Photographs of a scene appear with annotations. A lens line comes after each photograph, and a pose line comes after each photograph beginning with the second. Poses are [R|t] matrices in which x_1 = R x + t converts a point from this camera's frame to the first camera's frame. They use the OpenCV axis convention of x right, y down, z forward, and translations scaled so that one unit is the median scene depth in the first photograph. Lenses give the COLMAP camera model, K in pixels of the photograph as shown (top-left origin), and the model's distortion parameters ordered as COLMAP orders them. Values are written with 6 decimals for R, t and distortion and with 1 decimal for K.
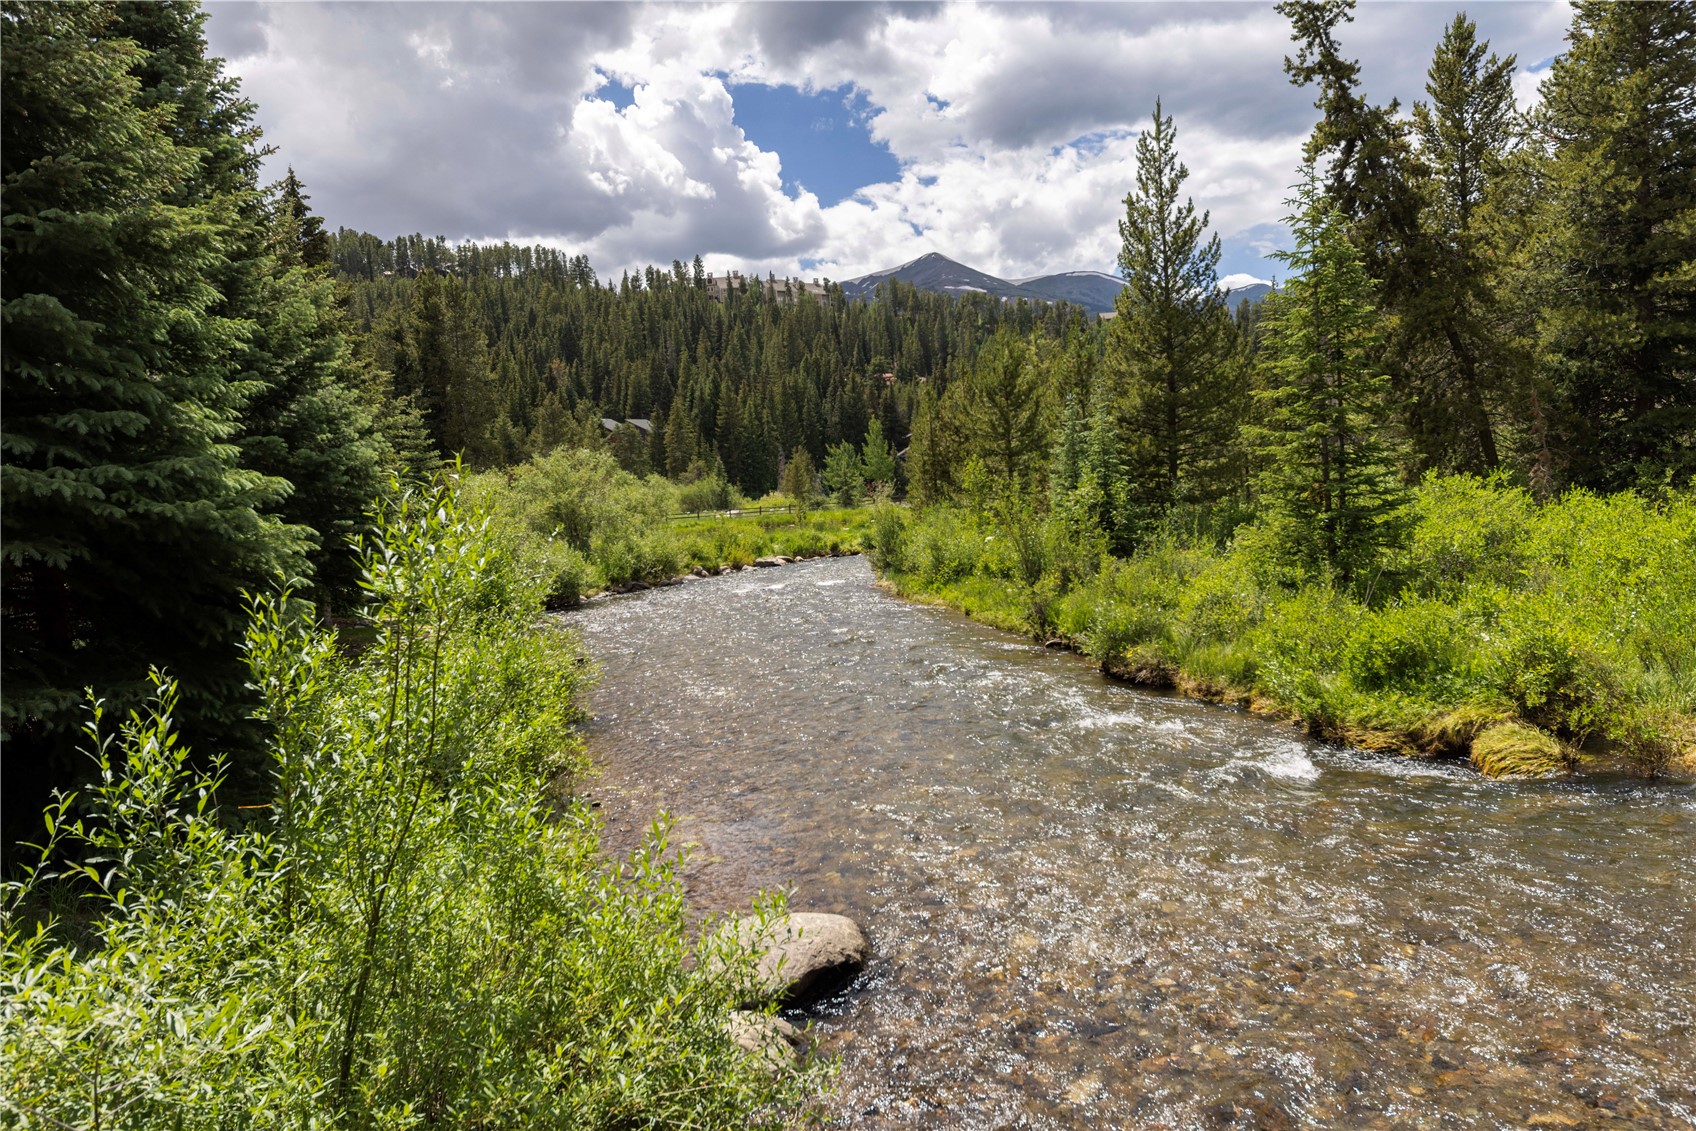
lens RADIAL K [[1099.0, 0, 830.3], [0, 1099.0, 560.7], [0, 0, 1]] dist [0.002394, -0.005801]
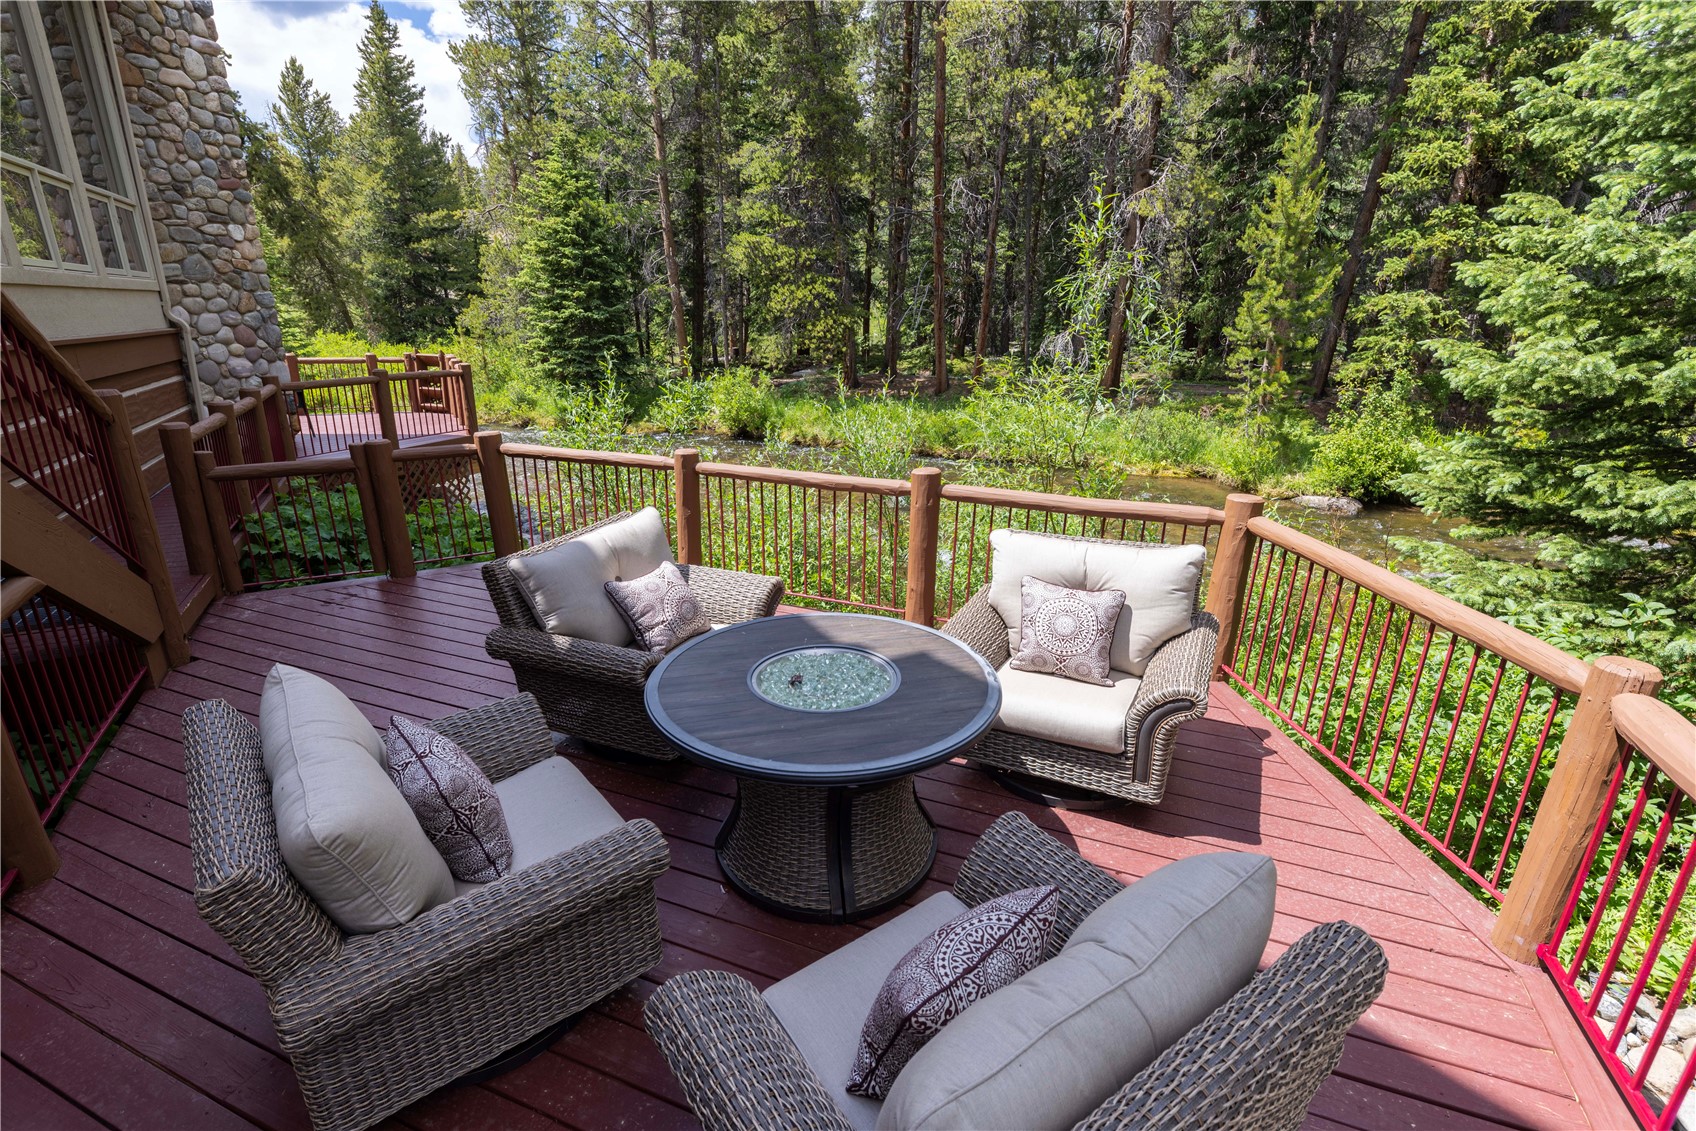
lens RADIAL K [[751.9, 0, 834.1], [0, 751.9, 564.4], [0, 0, 1]] dist [0.004684, -0.004625]
pose [[0.473118, -0.210978, 0.855364, -0.266608], [0.015346, 0.972729, 0.231438, 0.030308], [-0.880865, -0.096371, 0.463454, -0.490232]]
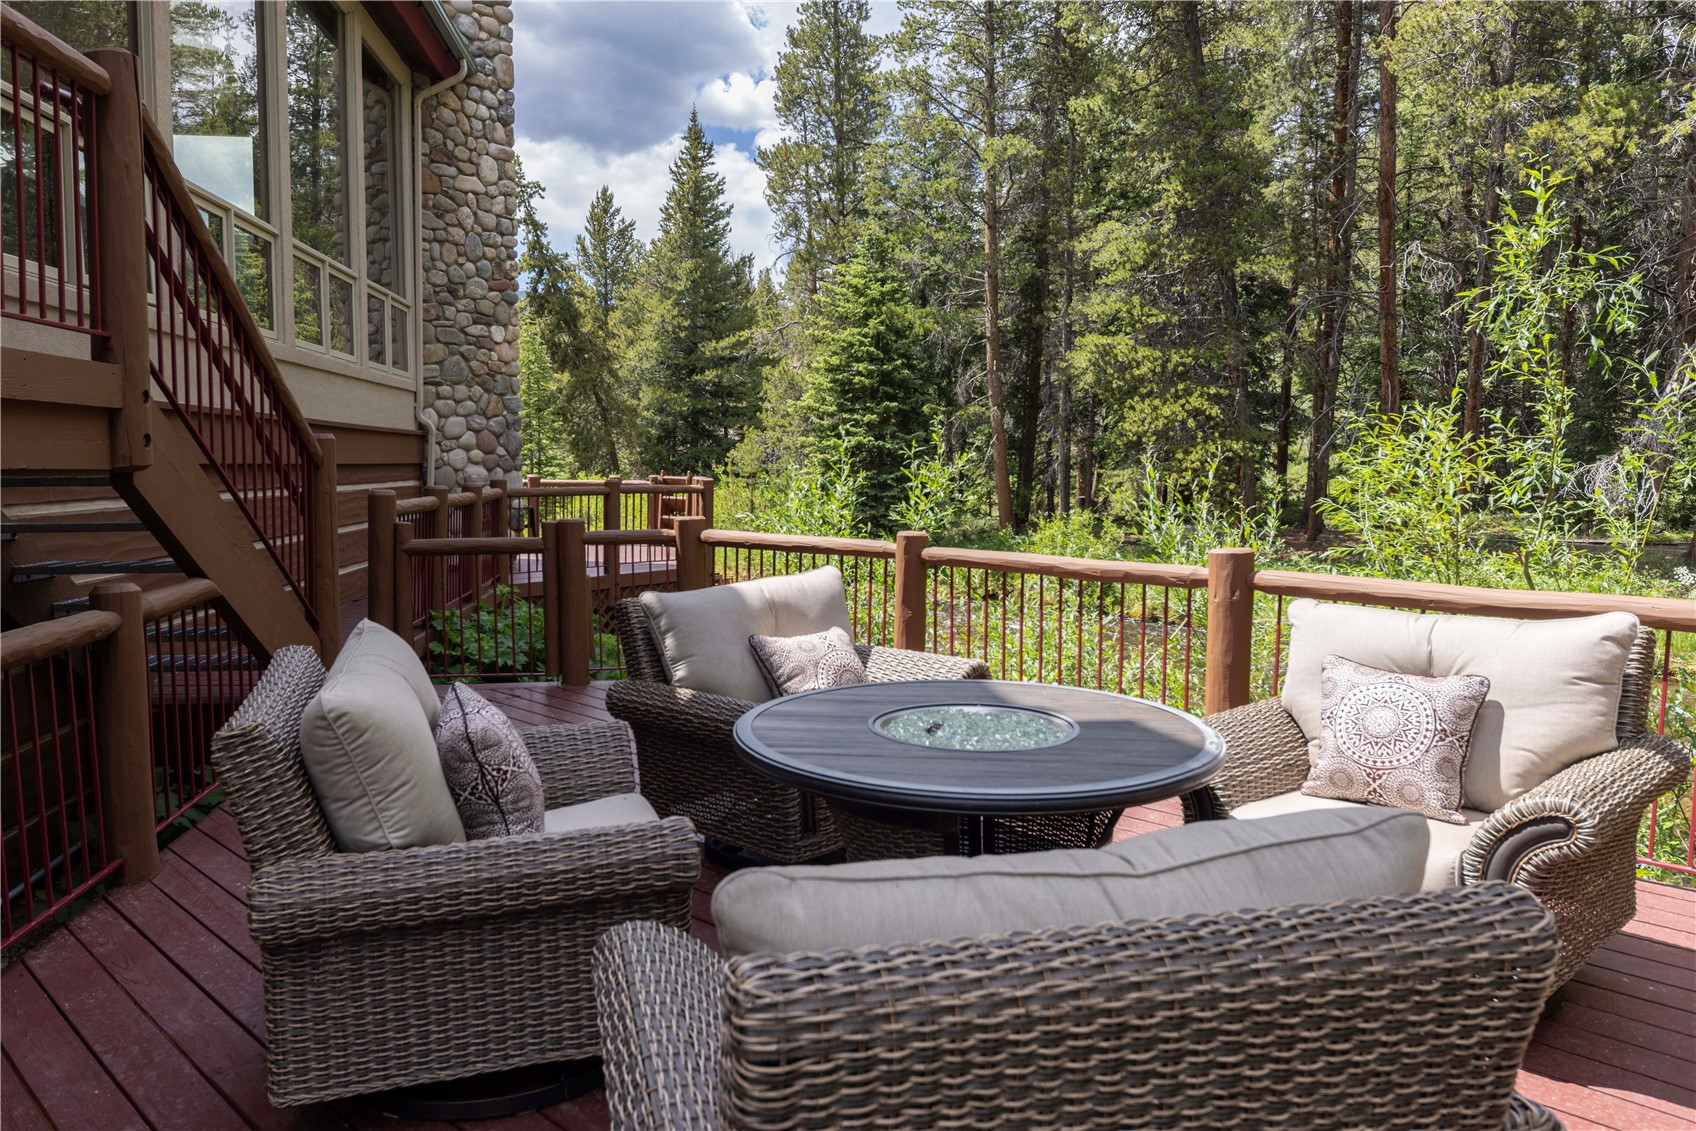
lens RADIAL K [[1099.0, 0, 838.4], [0, 1099.0, 560.8], [0, 0, 1]] dist [0.002394, -0.005801]
pose [[0.751002, 0.010269, 0.660220, -0.265583], [-0.011353, 0.999932, -0.002639, 0.051029], [-0.660203, -0.005514, 0.751067, -0.514409]]
